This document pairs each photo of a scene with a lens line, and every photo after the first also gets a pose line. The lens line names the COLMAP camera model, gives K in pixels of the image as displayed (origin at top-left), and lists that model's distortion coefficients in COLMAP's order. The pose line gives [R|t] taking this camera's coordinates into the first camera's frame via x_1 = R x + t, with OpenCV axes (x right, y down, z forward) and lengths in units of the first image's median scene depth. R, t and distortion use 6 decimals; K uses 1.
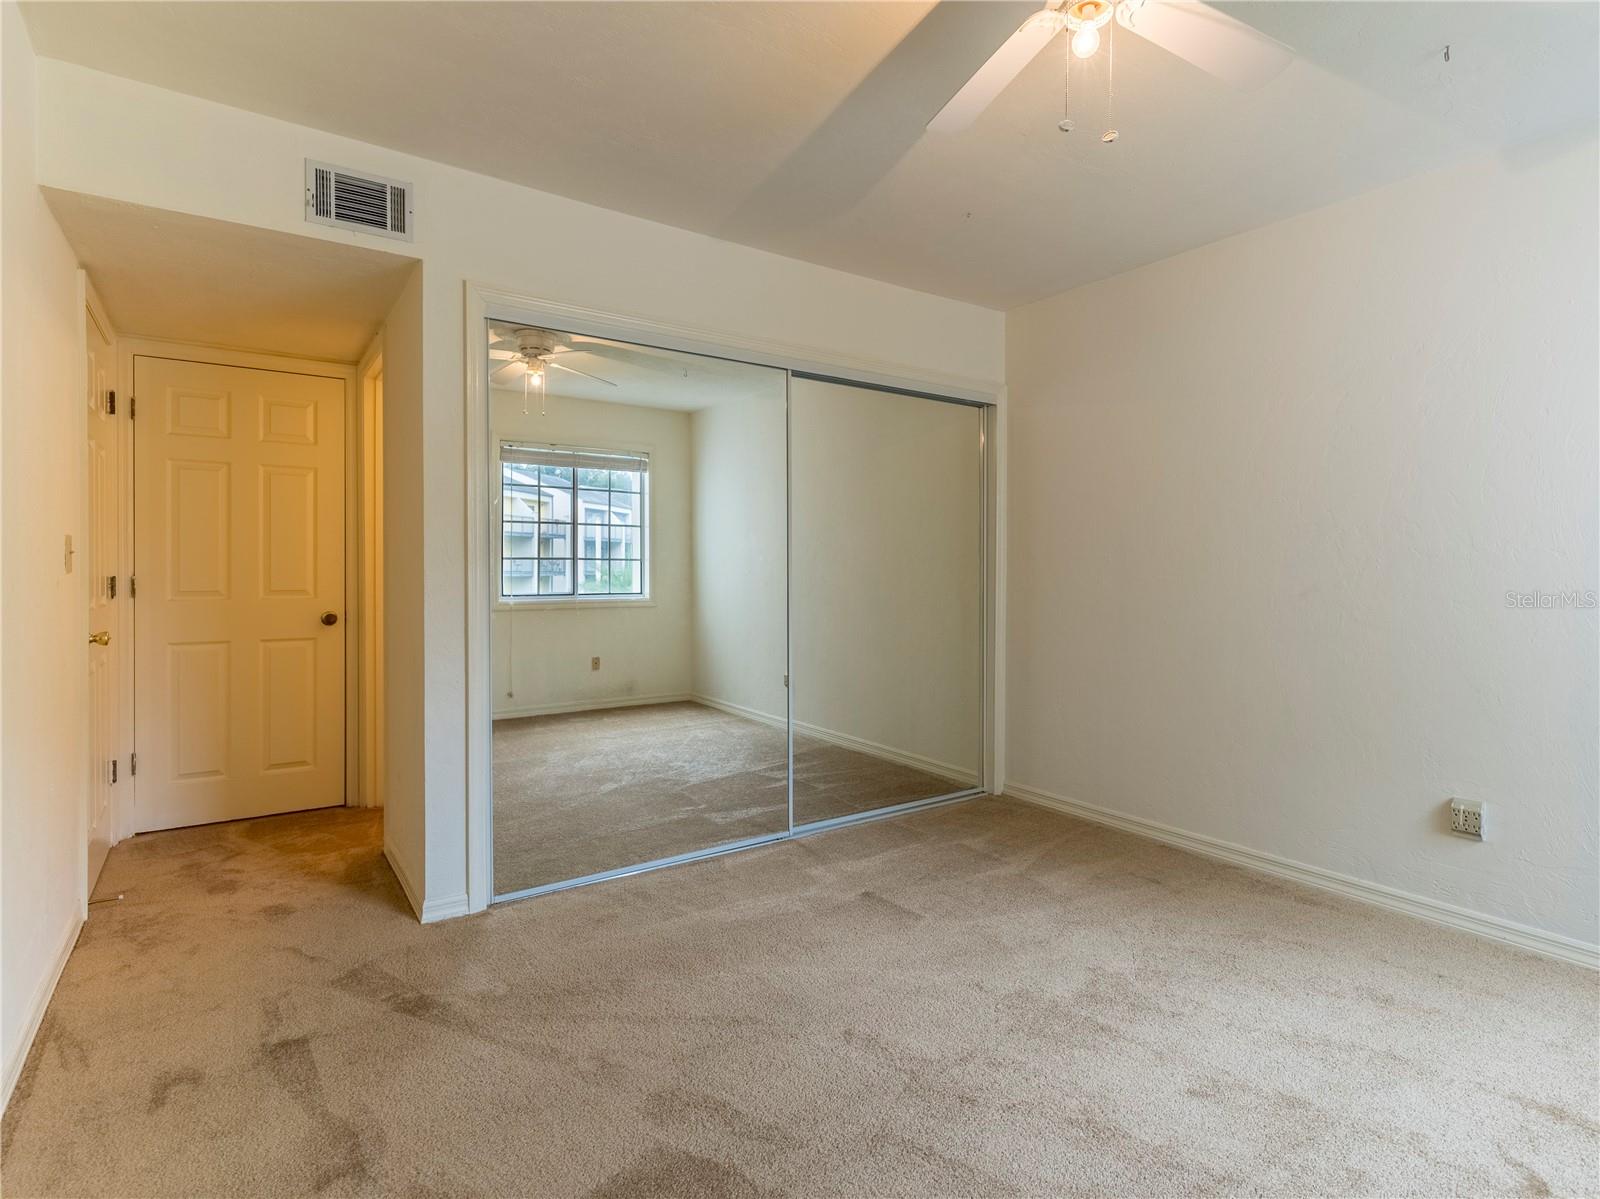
lens RADIAL K [[820.5, 0, 800.0], [0, 820.5, 599.5], [0, 0, 1]] dist [0.003983, 0.000153]
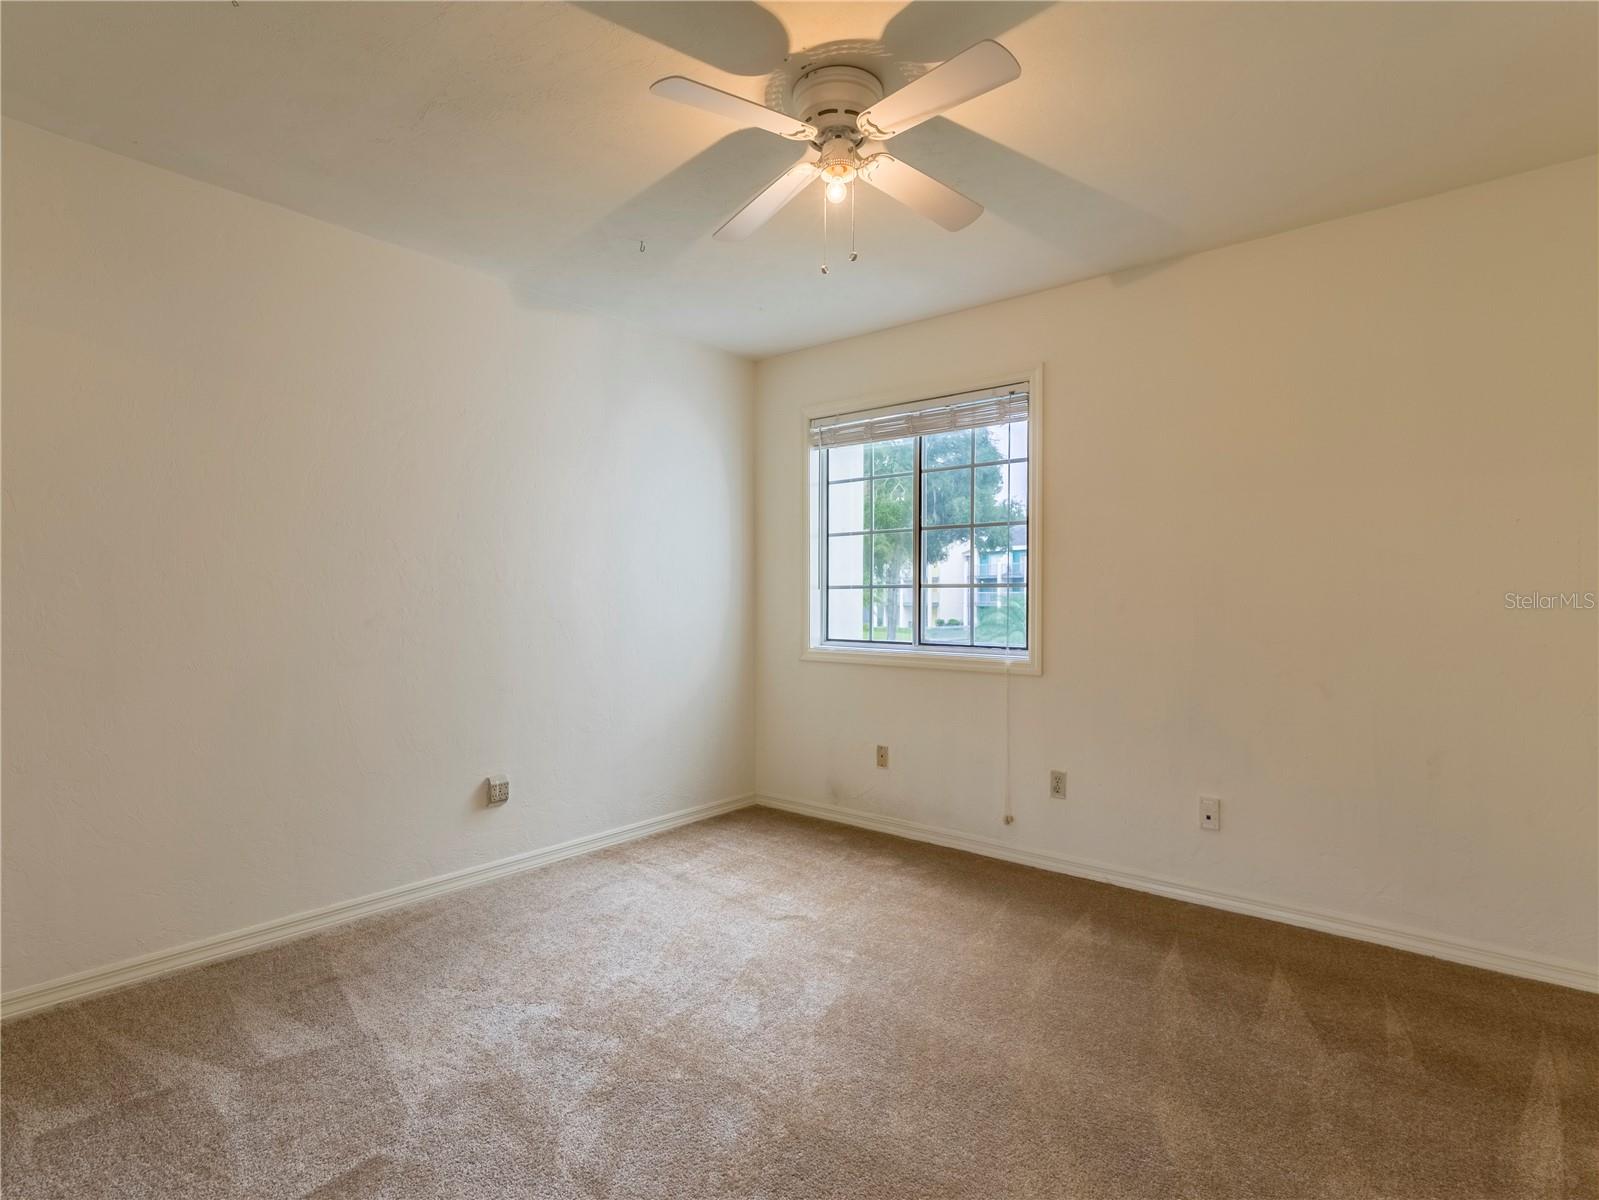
lens RADIAL K [[820.0, 0, 799.5], [0, 820.0, 600.0], [0, 0, 1]] dist [0.003983, 0.000153]
pose [[-0.236207, -0.012999, 0.971616, -0.483816], [0.046413, 0.998618, 0.024643, -0.034485], [-0.970594, 0.050916, -0.235277, 0.742611]]
